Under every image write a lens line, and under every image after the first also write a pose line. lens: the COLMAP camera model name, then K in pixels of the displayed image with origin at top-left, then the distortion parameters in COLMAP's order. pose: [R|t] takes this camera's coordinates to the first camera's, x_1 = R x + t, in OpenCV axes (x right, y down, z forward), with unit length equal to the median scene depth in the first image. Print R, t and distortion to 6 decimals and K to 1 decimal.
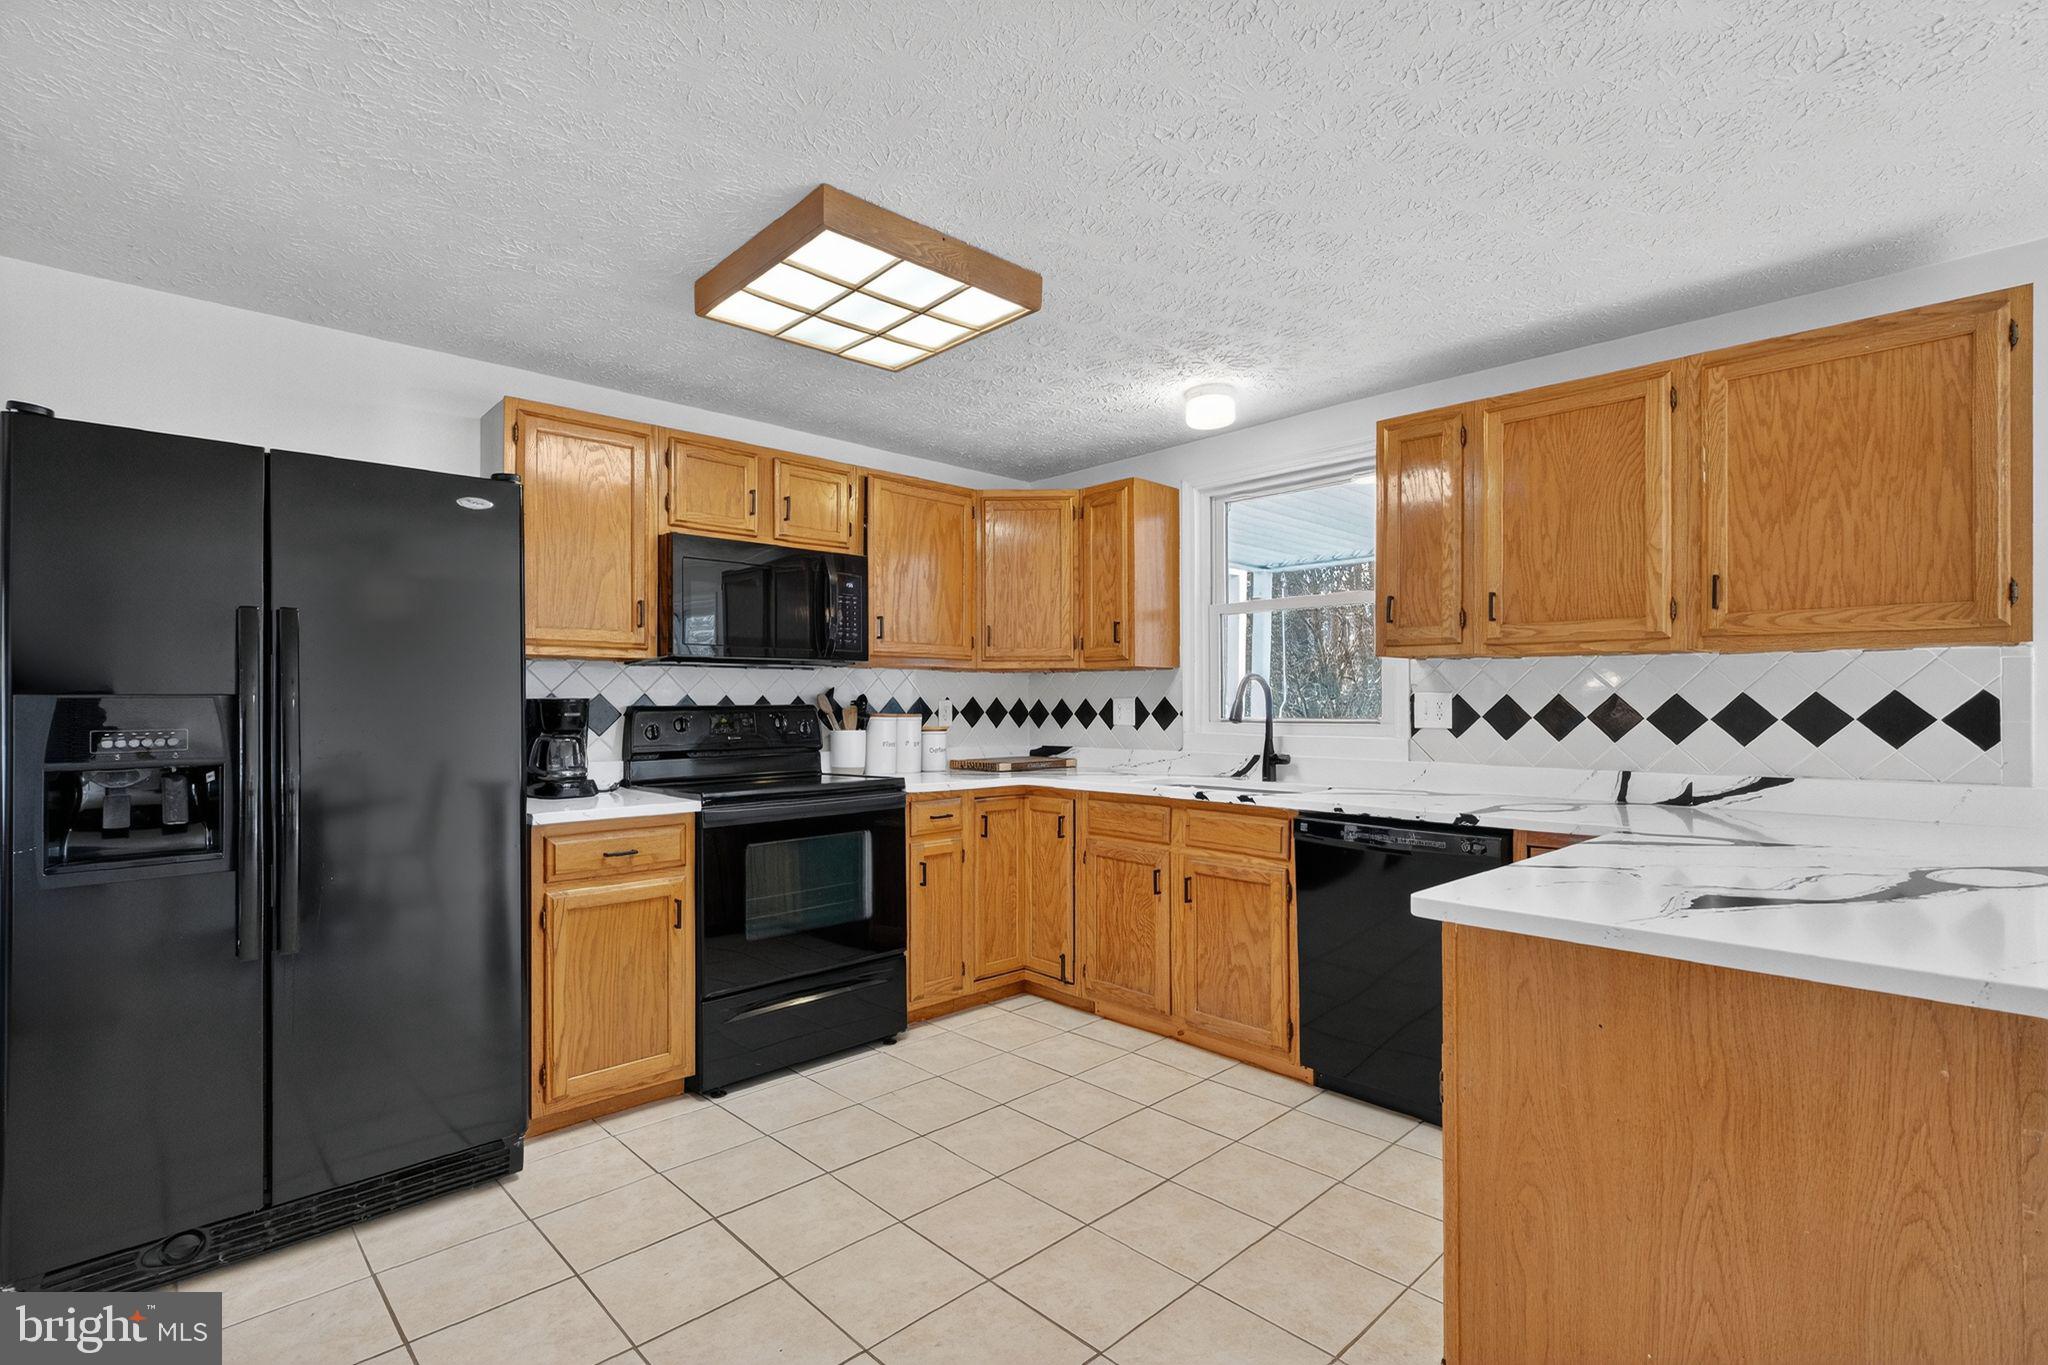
lens RADIAL K [[941.2, 0, 1019.1], [0, 941.2, 697.1], [0, 0, 1]] dist [0.001712, -0.001072]
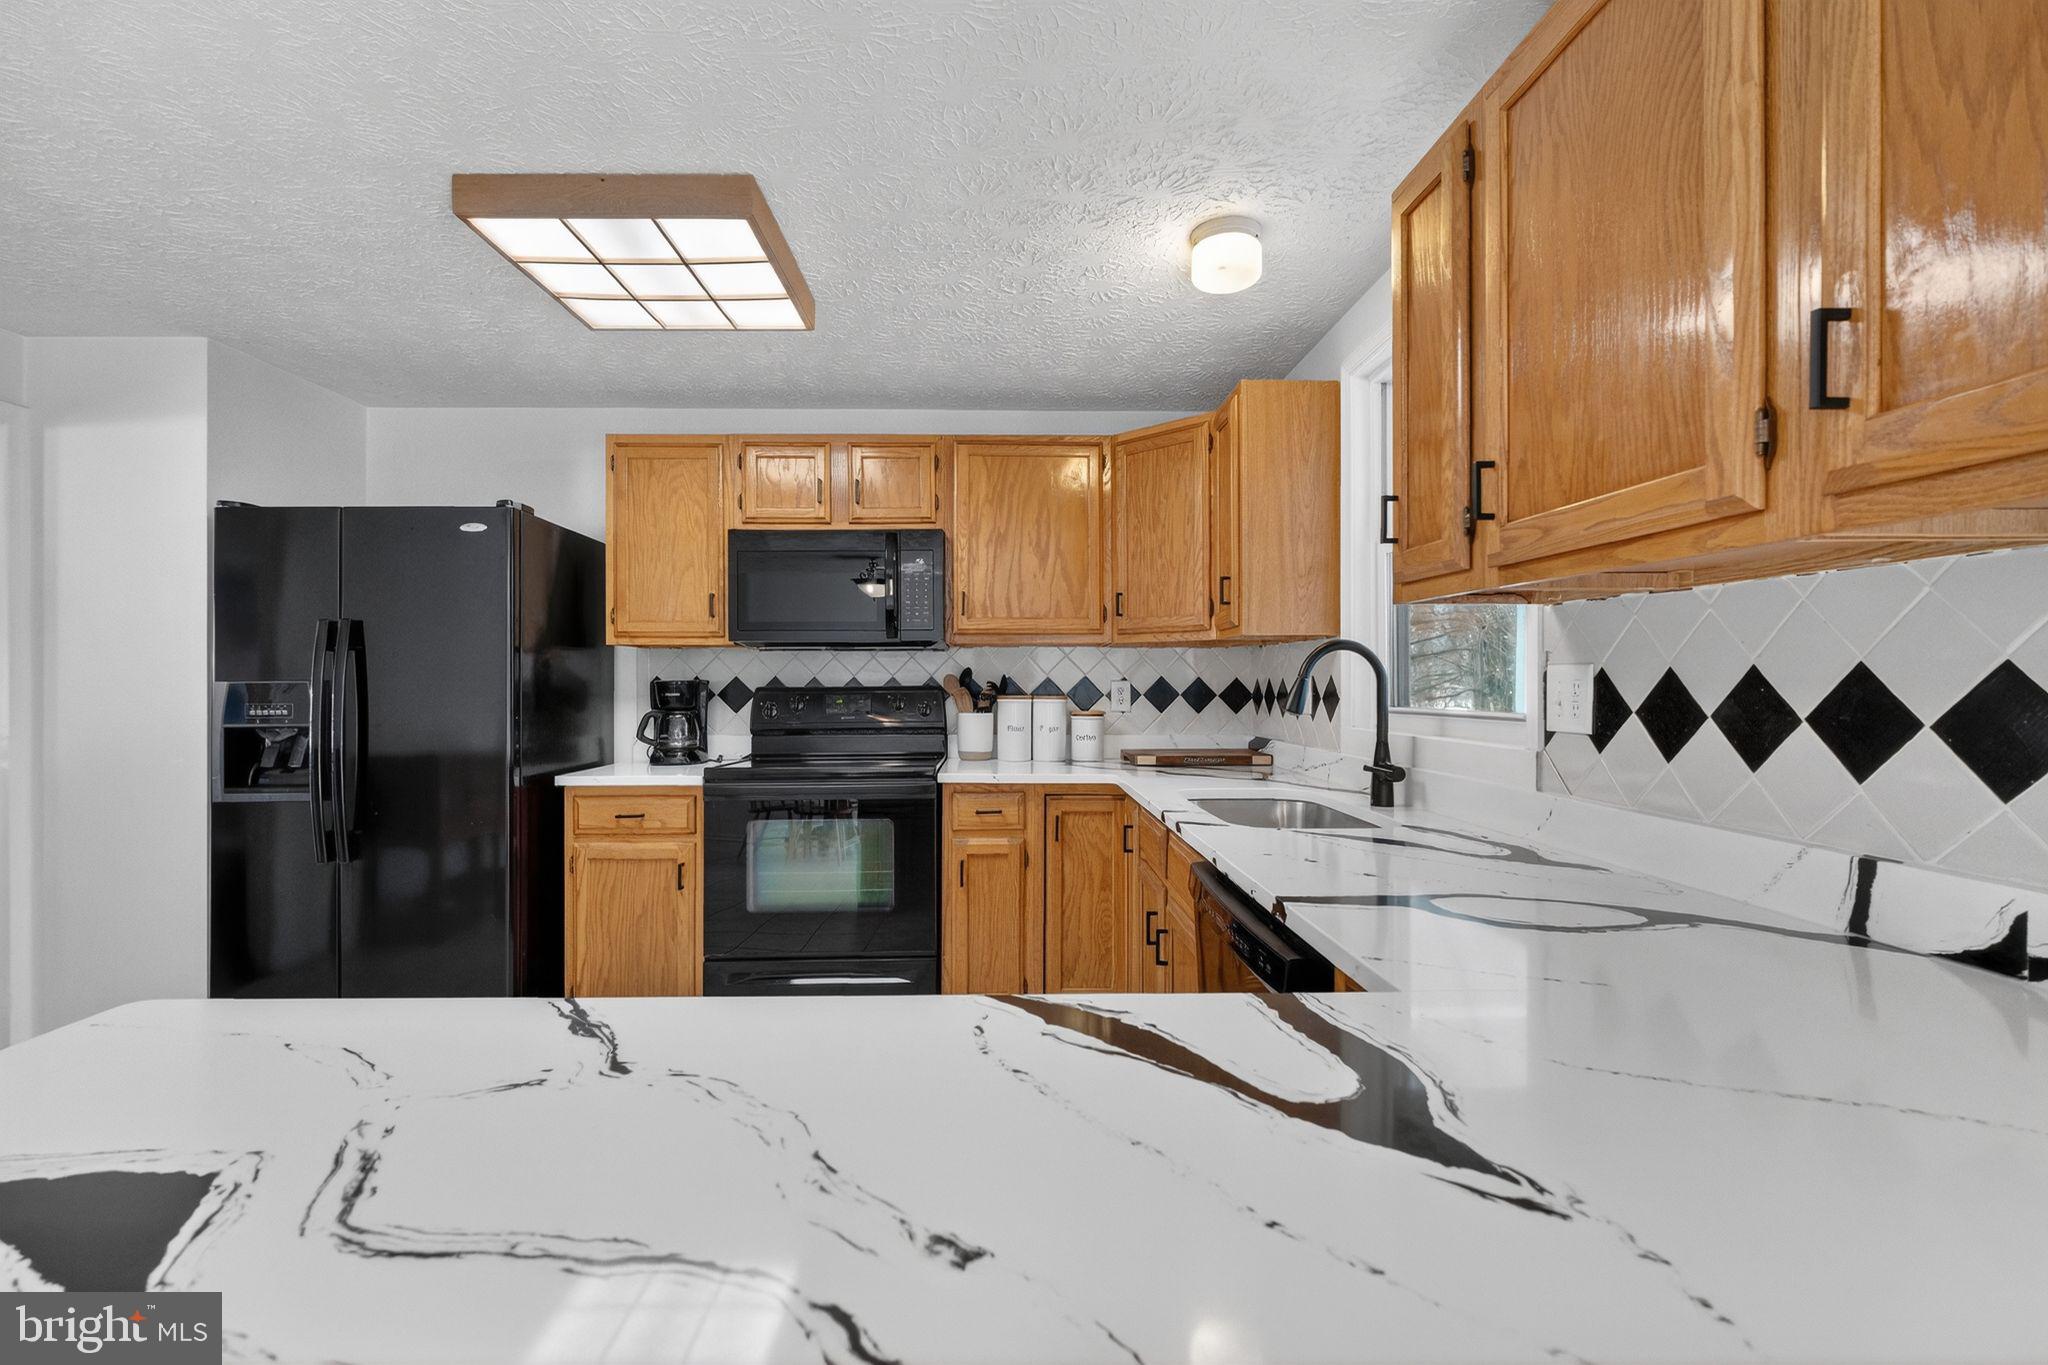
lens RADIAL K [[892.0, 0, 1019.8], [0, 892.0, 683.1], [0, 0, 1]] dist [-0.010841, 0.001210]
pose [[0.746679, -0.001089, -0.665184, 0.550384], [0.005868, 0.999971, 0.004949, 0.001056], [0.665159, -0.007599, 0.746664, 0.428936]]
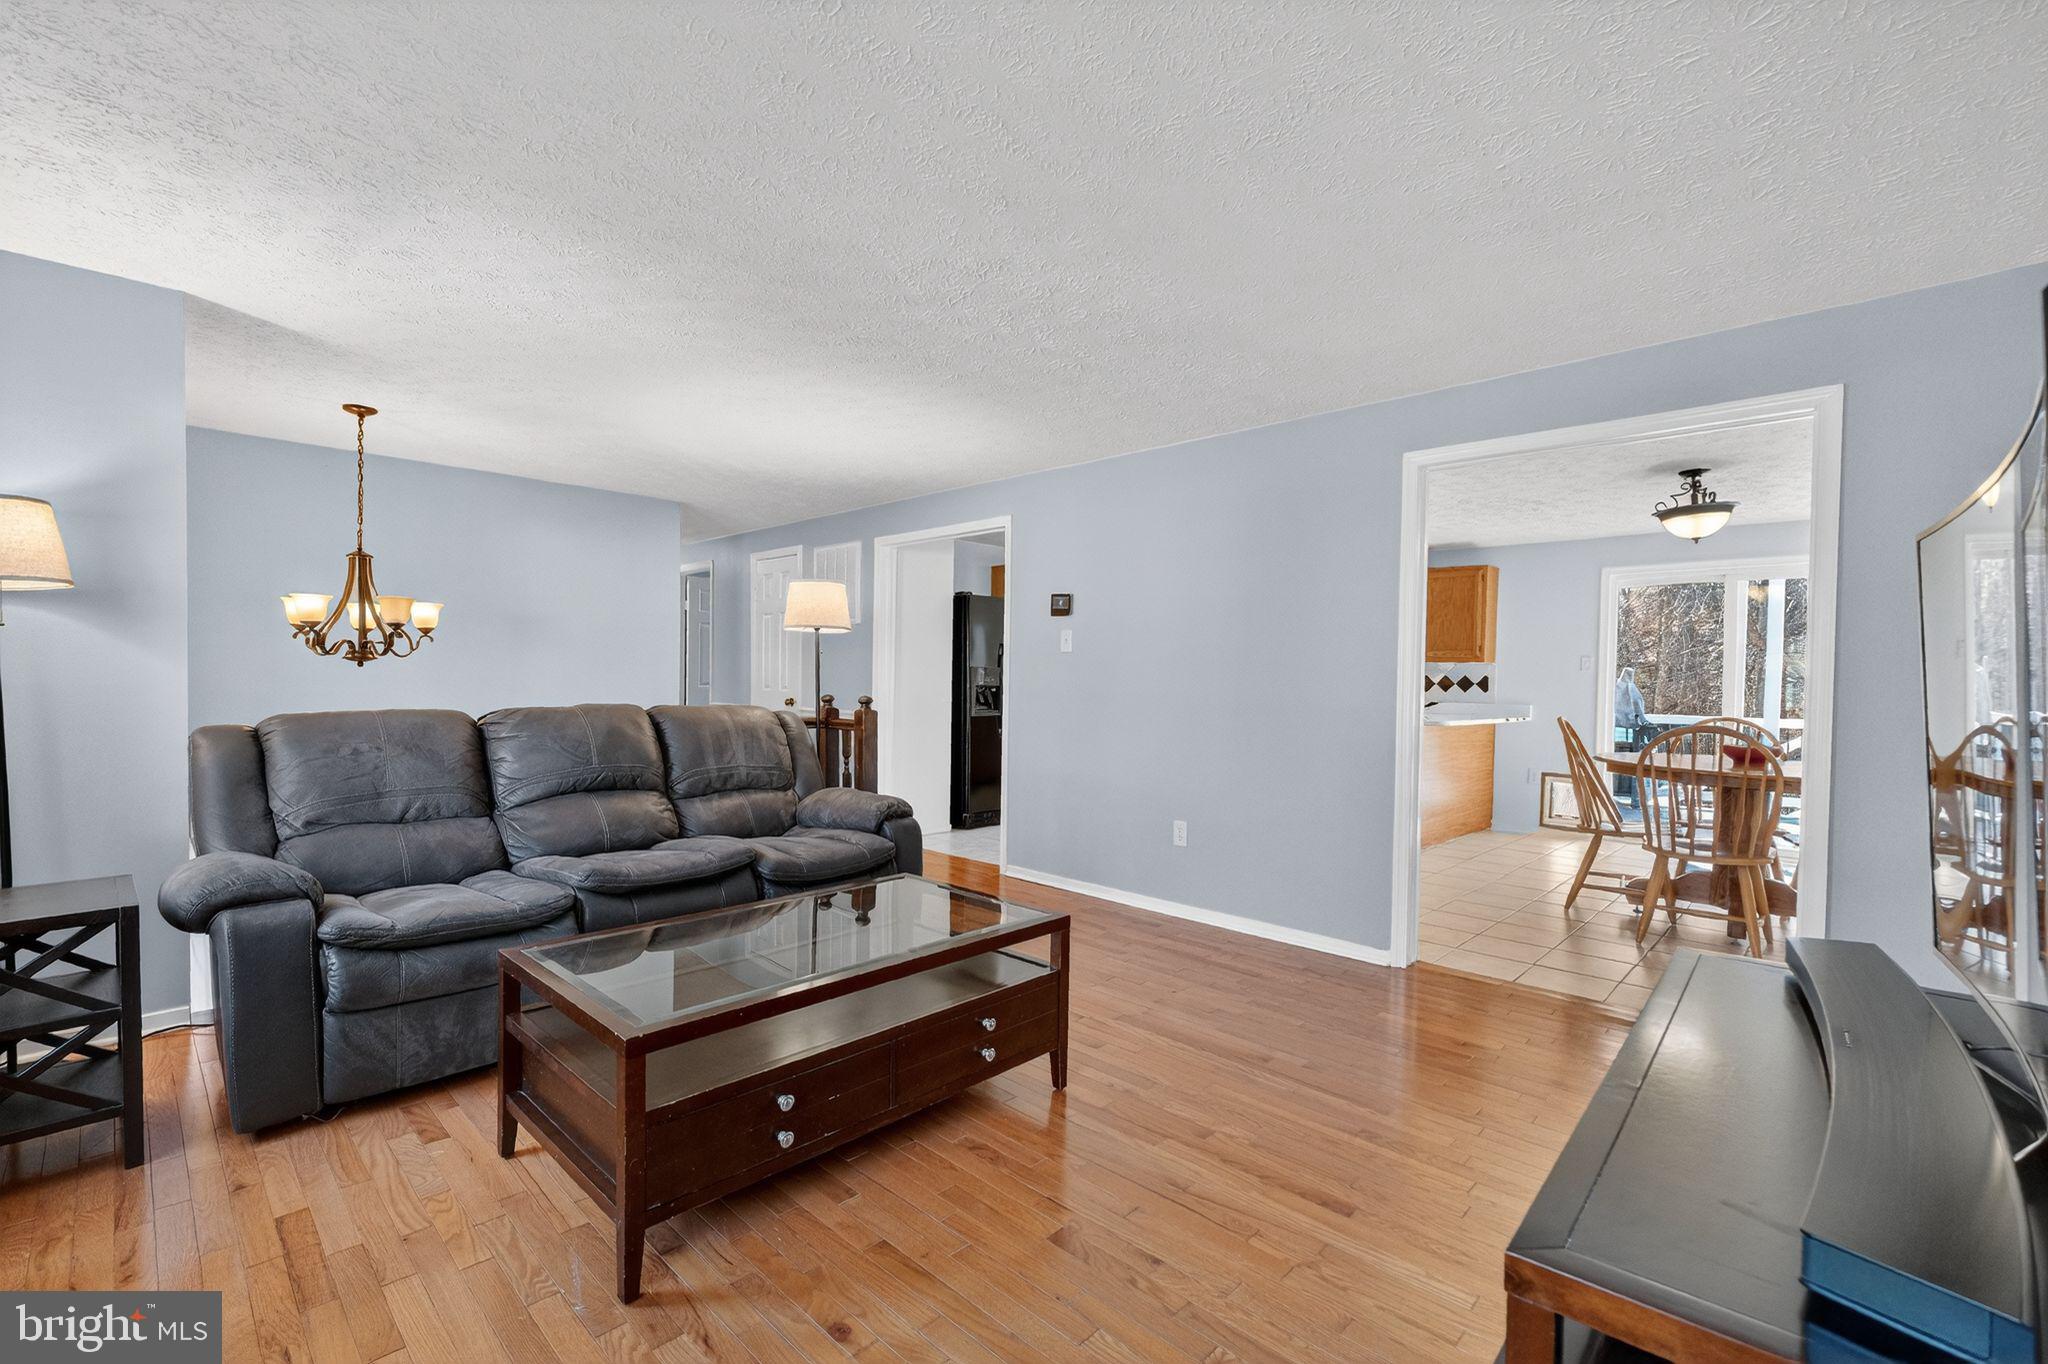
lens RADIAL K [[892.0, 0, 1018.8], [0, 892.0, 689.4], [0, 0, 1]] dist [-0.010841, 0.001210]
pose [[0.998881, 0.013365, 0.045364, -0.571250], [-0.013958, 0.999821, 0.012768, 0.018226], [-0.045185, -0.013387, 0.998889, -1.519924]]
